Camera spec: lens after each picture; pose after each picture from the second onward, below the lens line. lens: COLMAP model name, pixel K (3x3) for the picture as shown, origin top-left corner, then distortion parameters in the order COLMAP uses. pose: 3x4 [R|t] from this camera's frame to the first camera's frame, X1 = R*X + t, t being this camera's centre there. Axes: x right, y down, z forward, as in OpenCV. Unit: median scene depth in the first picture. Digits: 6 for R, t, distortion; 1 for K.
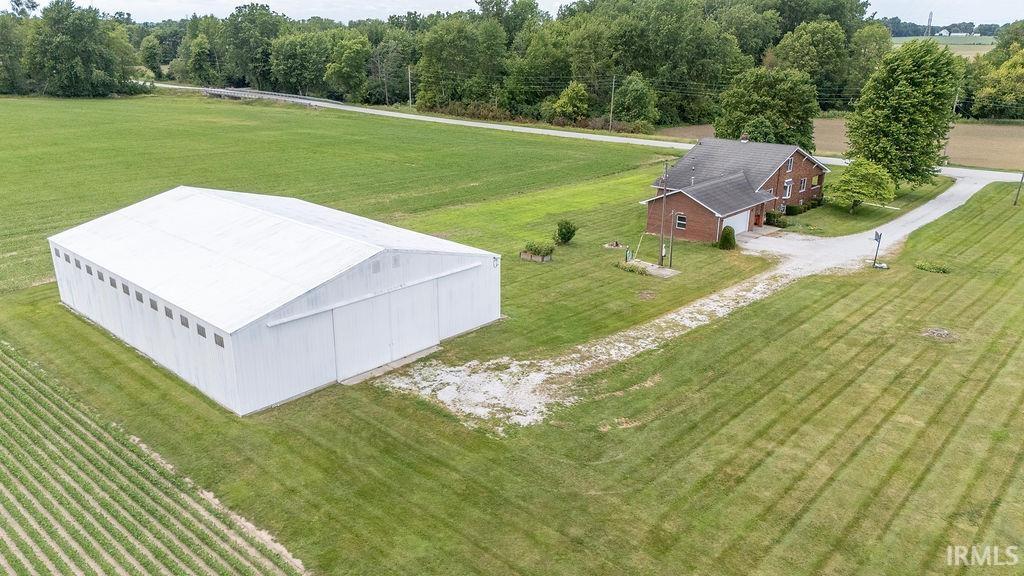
lens RADIAL K [[747.9, 0, 514.8], [0, 747.9, 288.9], [0, 0, 1]] dist [0.115971, -0.100198]
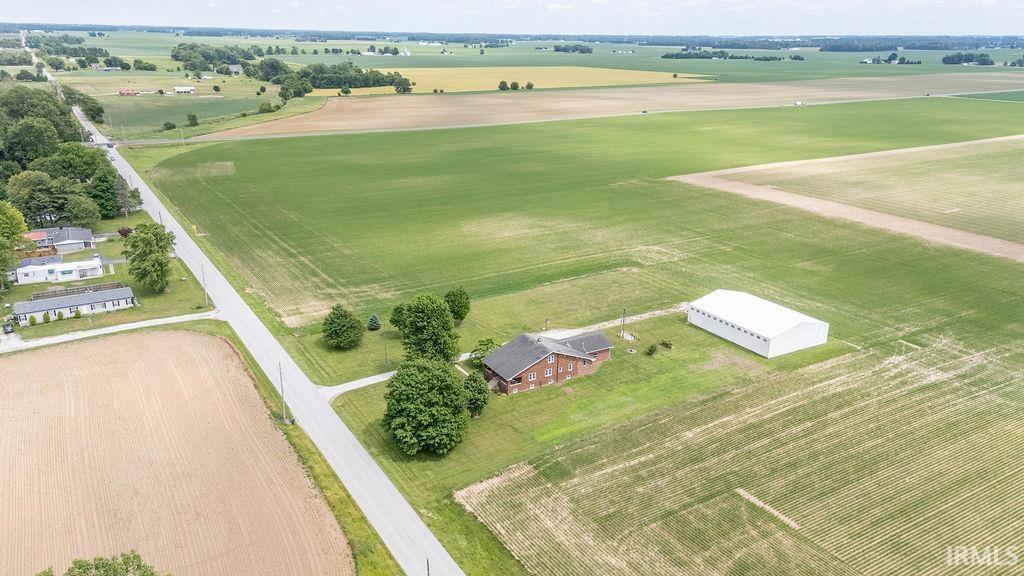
lens RADIAL K [[747.9, 0, 514.8], [0, 747.9, 288.9], [0, 0, 1]] dist [0.115971, -0.100198]
pose [[-0.957618, -0.109902, 0.266250, -0.098119], [0.075872, 0.795460, 0.601238, -1.331116], [-0.277868, 0.595957, -0.753408, 2.214472]]
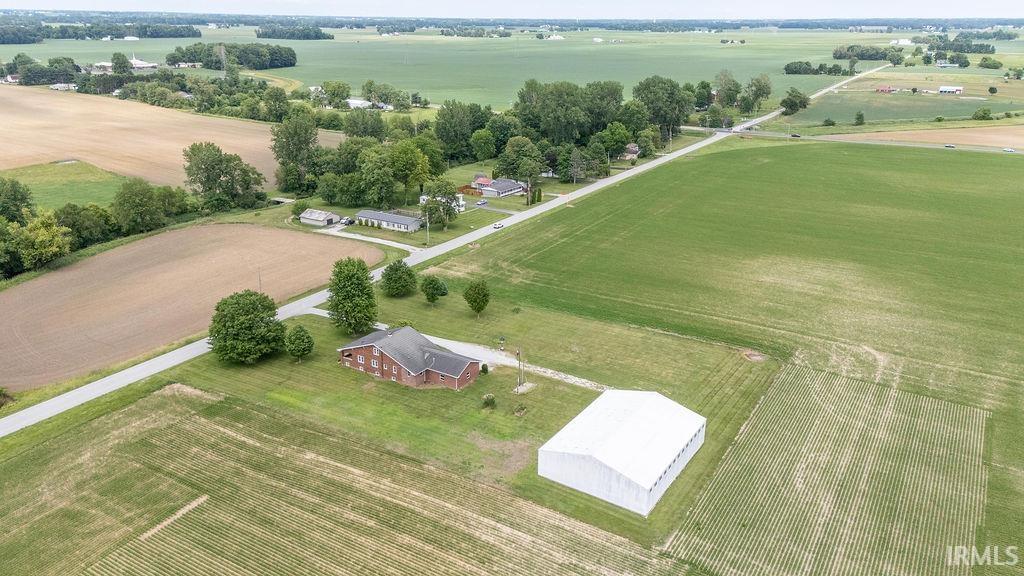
lens RADIAL K [[747.9, 0, 514.8], [0, 747.9, 288.9], [0, 0, 1]] dist [0.115971, -0.100198]
pose [[-0.172844, -0.341764, 0.923754, -1.356183], [0.310557, 0.871120, 0.380399, -0.867145], [-0.934708, 0.352628, -0.044430, 0.734605]]
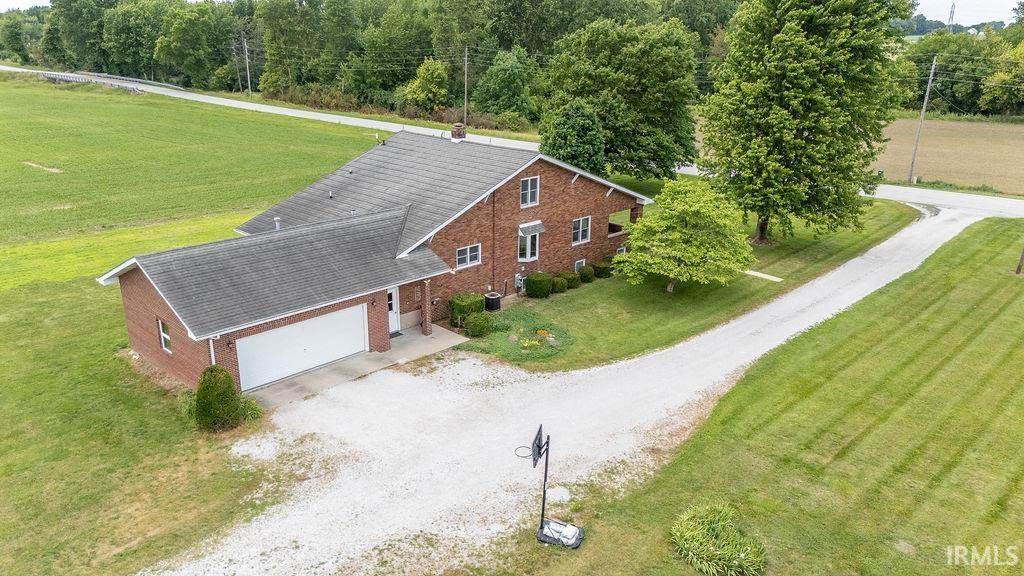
lens RADIAL K [[747.9, 0, 514.8], [0, 747.9, 288.9], [0, 0, 1]] dist [0.115971, -0.100198]
pose [[0.999558, 0.013424, -0.026536, 0.343084], [-0.013437, 0.999910, -0.000310, -0.096374], [0.026529, 0.000667, 0.999648, 0.502505]]
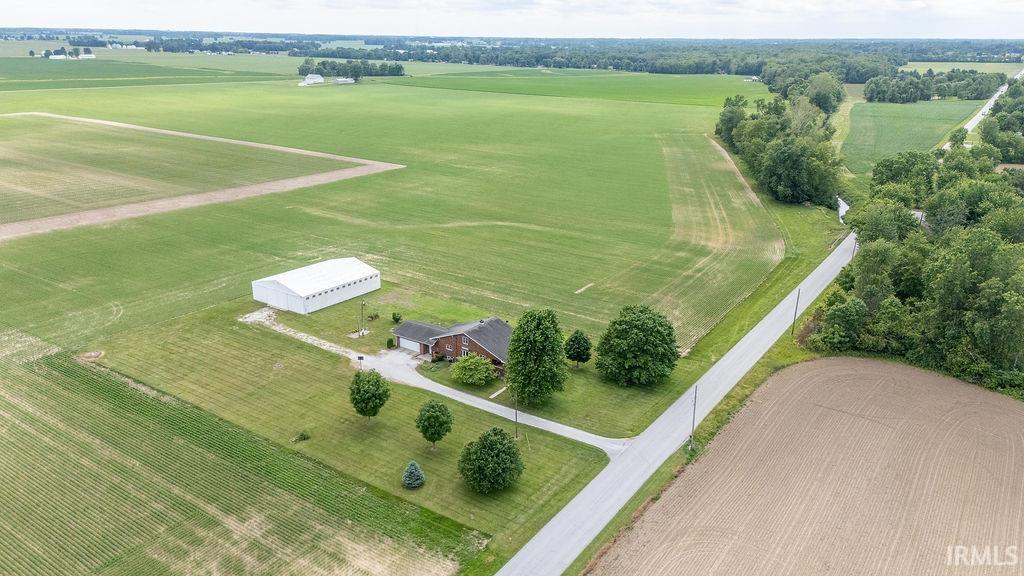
lens RADIAL K [[747.9, 0, 514.8], [0, 747.9, 288.9], [0, 0, 1]] dist [0.115971, -0.100198]
pose [[0.133110, 0.309581, -0.941510, 1.927621], [-0.331221, 0.909240, 0.252142, -0.729526], [0.934117, 0.278285, 0.223569, 0.628895]]
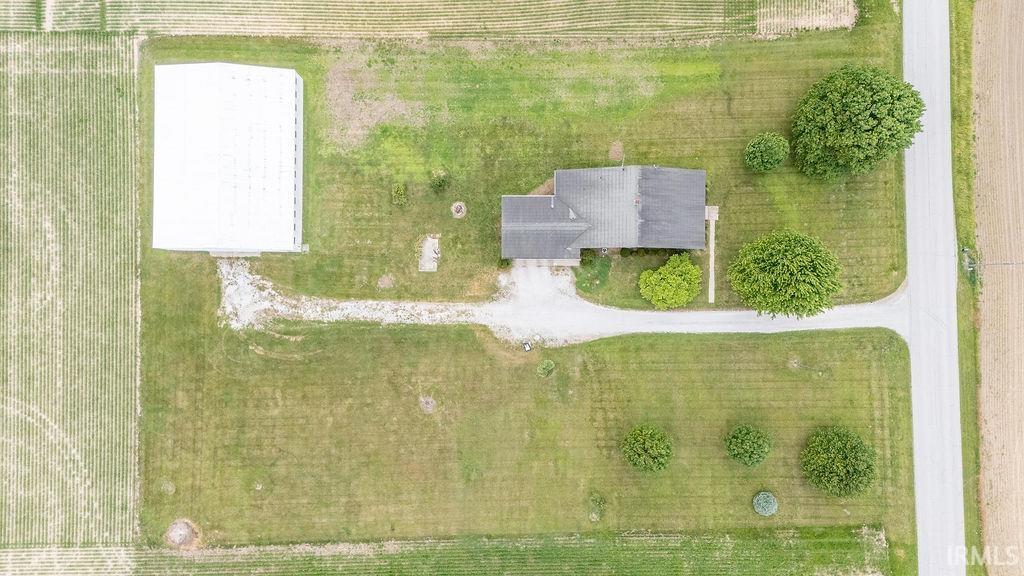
lens RADIAL K [[747.9, 0, 514.8], [0, 747.9, 288.9], [0, 0, 1]] dist [0.115971, -0.100198]
pose [[0.673228, 0.739377, -0.009270, 0.278286], [-0.251342, 0.240610, 0.937515, -1.199469], [0.695407, -0.628831, 0.347822, 0.350111]]
